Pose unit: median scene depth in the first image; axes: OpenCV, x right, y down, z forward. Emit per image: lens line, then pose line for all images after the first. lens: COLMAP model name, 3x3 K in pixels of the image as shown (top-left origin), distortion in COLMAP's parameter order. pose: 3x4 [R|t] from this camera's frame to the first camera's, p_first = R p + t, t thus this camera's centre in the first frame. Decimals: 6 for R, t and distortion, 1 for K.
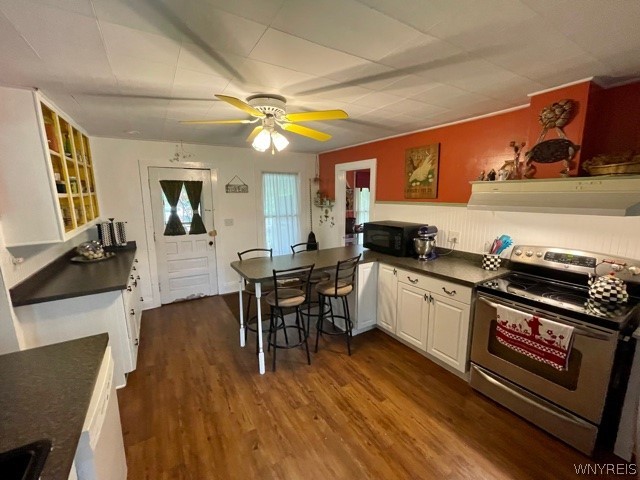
lens RADIAL K [[259.0, 0, 323.6], [0, 259.0, 241.3], [0, 0, 1]] dist [0.000026, -0.000826]
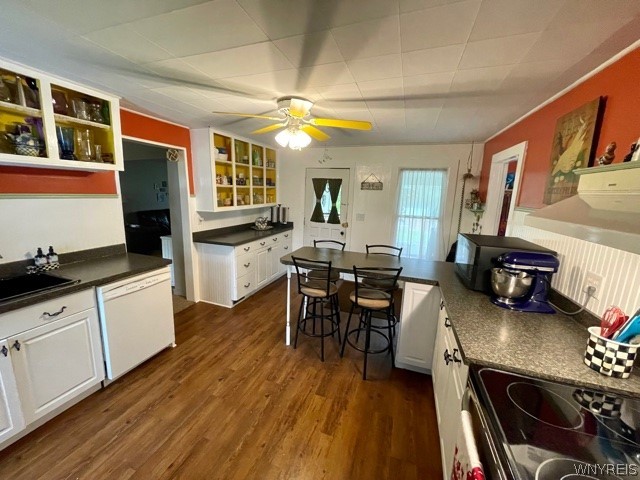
lens RADIAL K [[259.0, 0, 324.3], [0, 259.0, 242.6], [0, 0, 1]] dist [0.000026, -0.000826]
pose [[0.627172, 0.177424, -0.758404, 0.491681], [-0.175882, 0.980820, 0.084009, -0.042919], [0.758763, 0.080701, 0.646348, 0.260928]]
